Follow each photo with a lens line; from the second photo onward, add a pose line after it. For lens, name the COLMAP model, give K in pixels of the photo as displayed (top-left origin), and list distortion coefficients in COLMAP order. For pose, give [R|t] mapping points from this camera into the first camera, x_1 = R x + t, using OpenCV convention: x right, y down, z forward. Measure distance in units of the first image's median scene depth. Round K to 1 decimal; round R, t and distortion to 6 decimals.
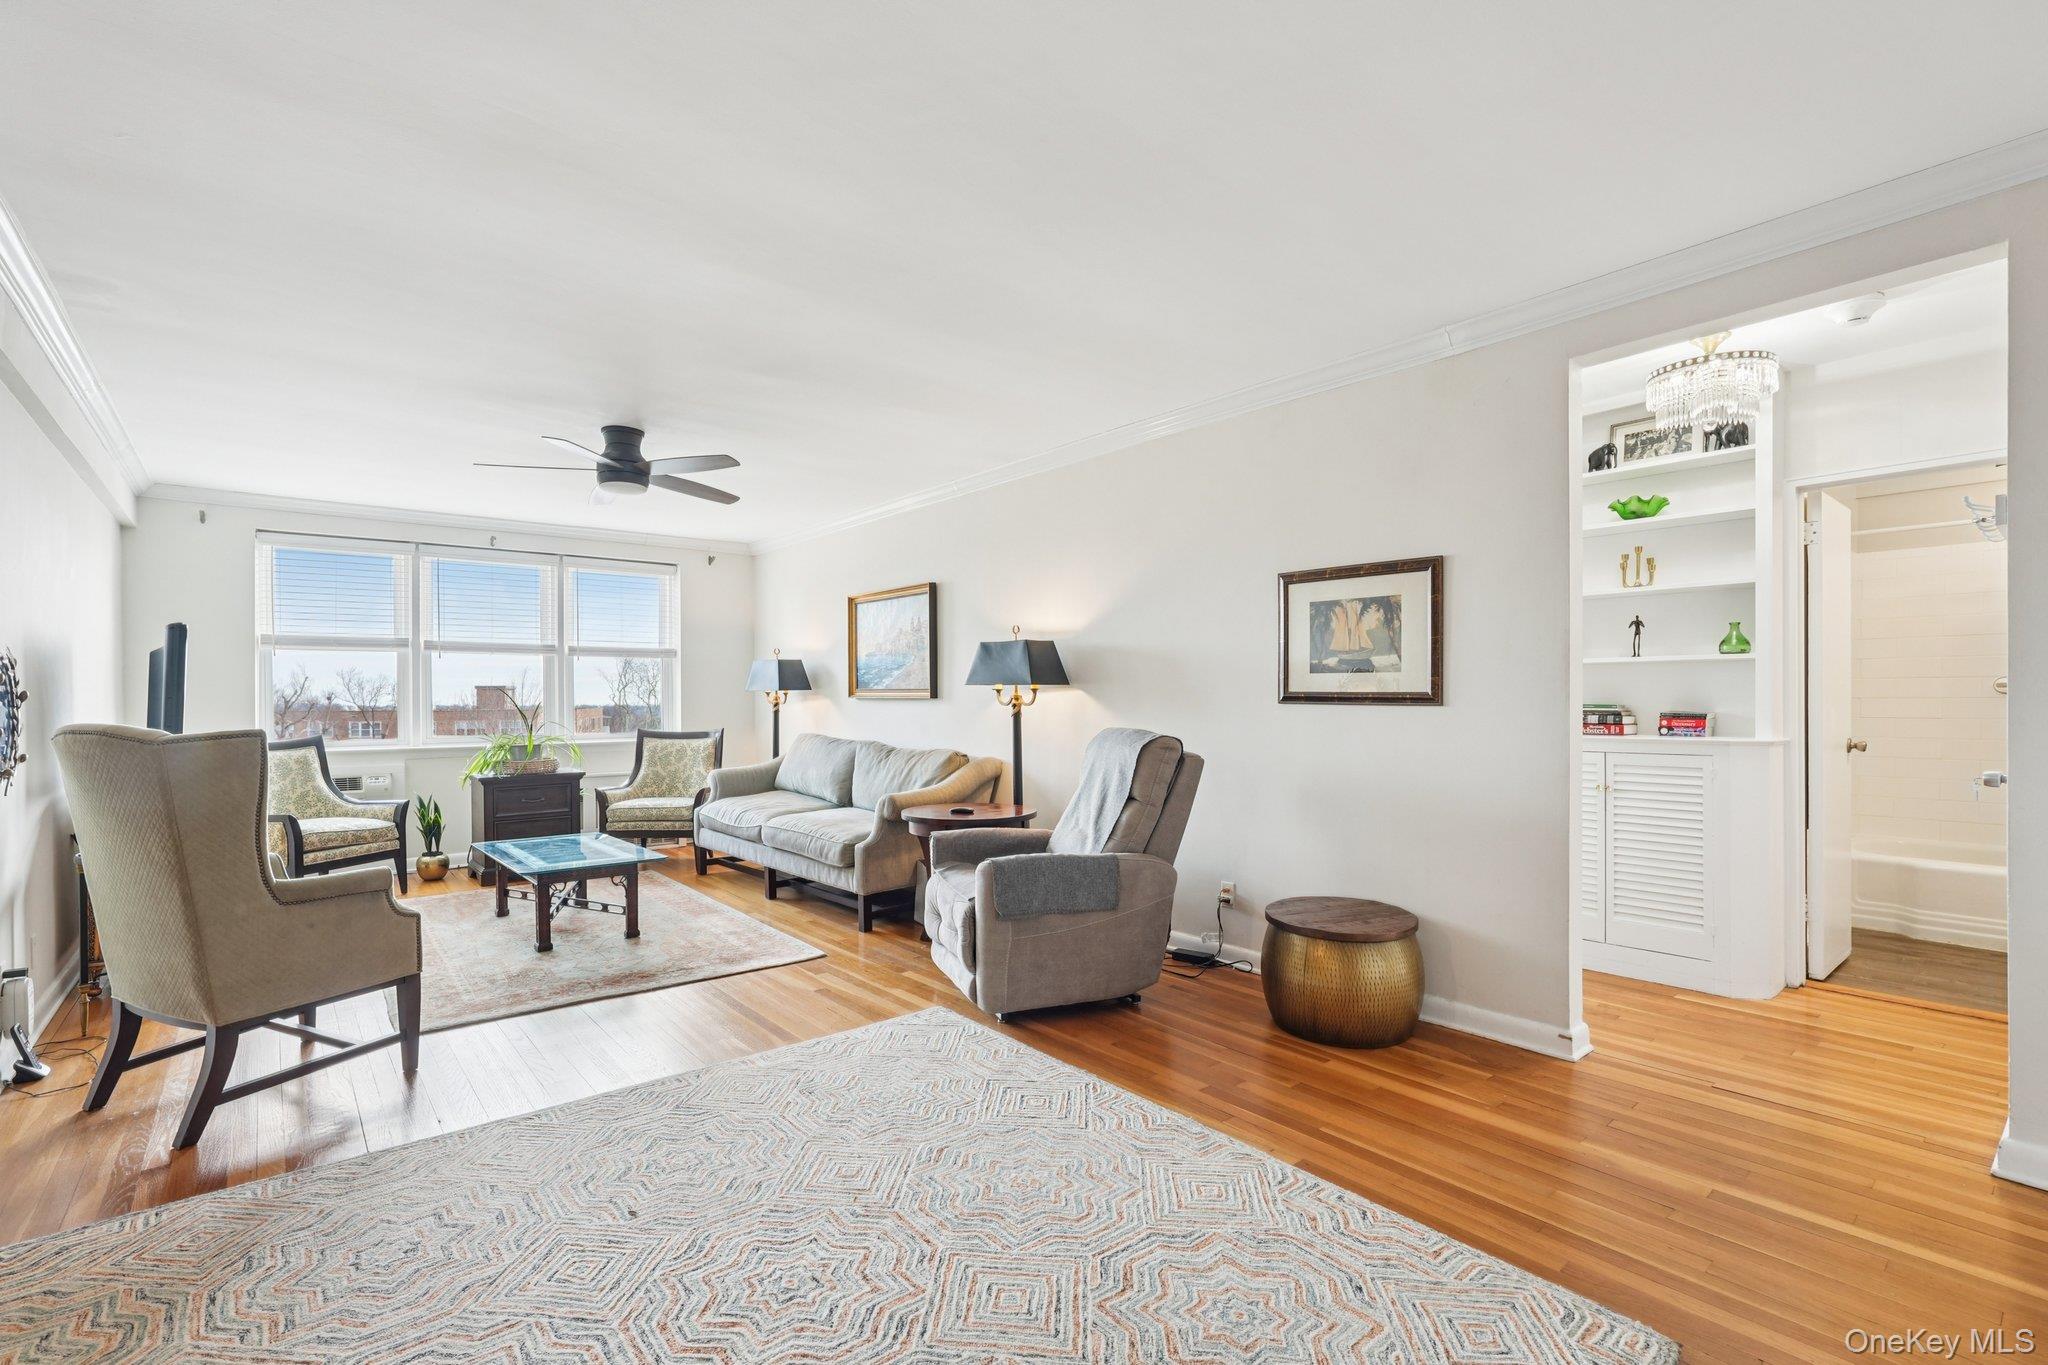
lens RADIAL K [[908.4, 0, 1027.7], [0, 908.4, 703.4], [0, 0, 1]] dist [-0.009920, 0.002339]
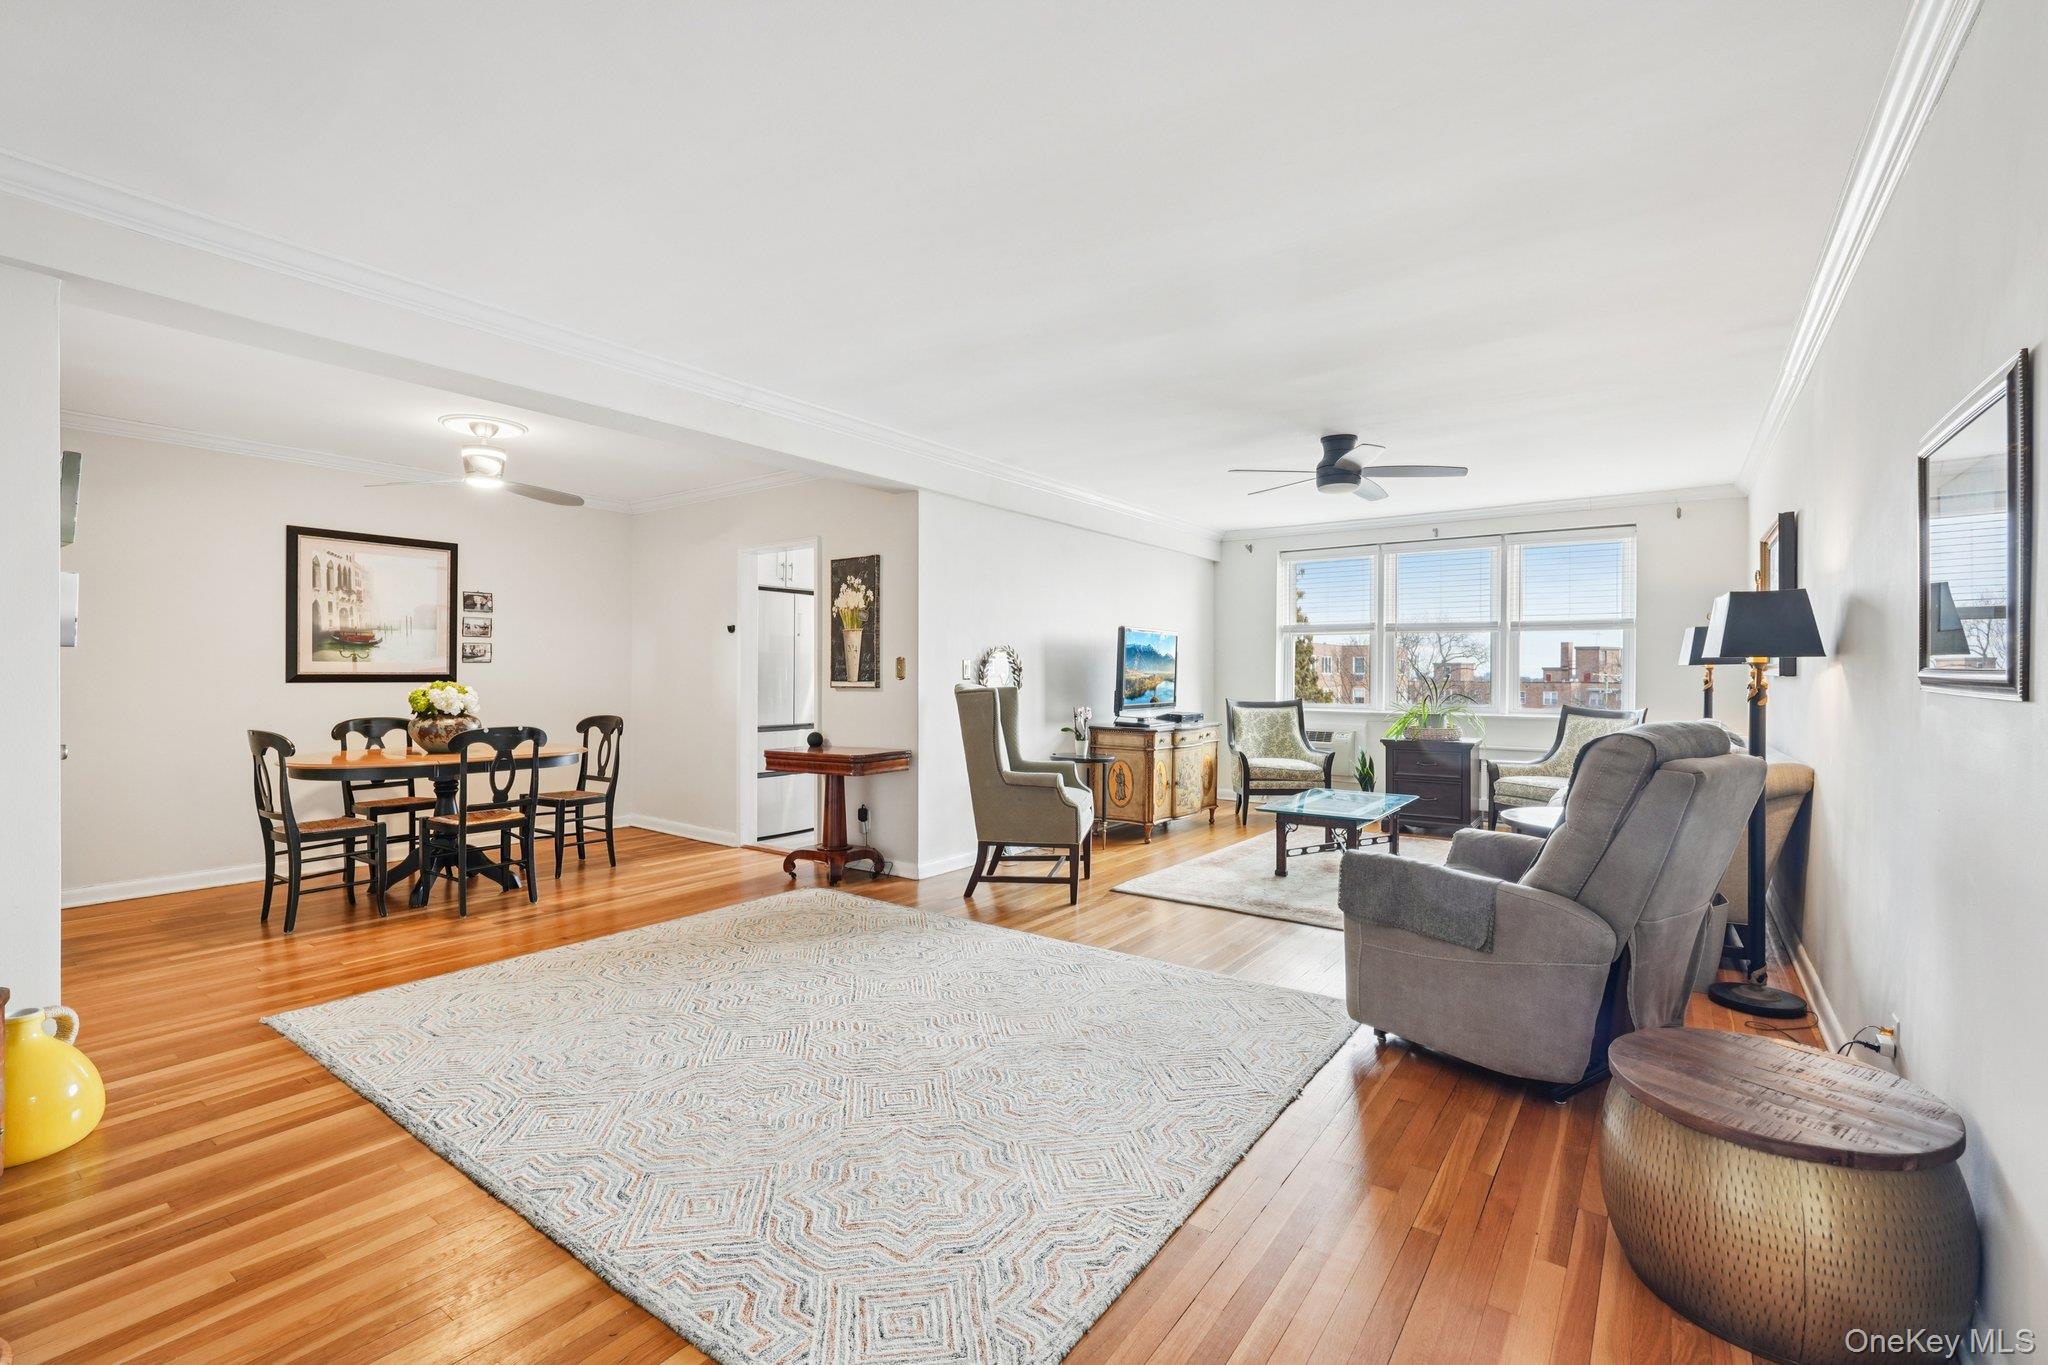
lens RADIAL K [[908.4, 0, 1023.6], [0, 908.4, 681.2], [0, 0, 1]] dist [-0.009920, 0.002339]
pose [[0.259795, 0.016265, -0.965527, 0.650944], [-0.010083, 0.999849, 0.014130, -0.009004], [0.965611, 0.006065, 0.259920, 0.378298]]
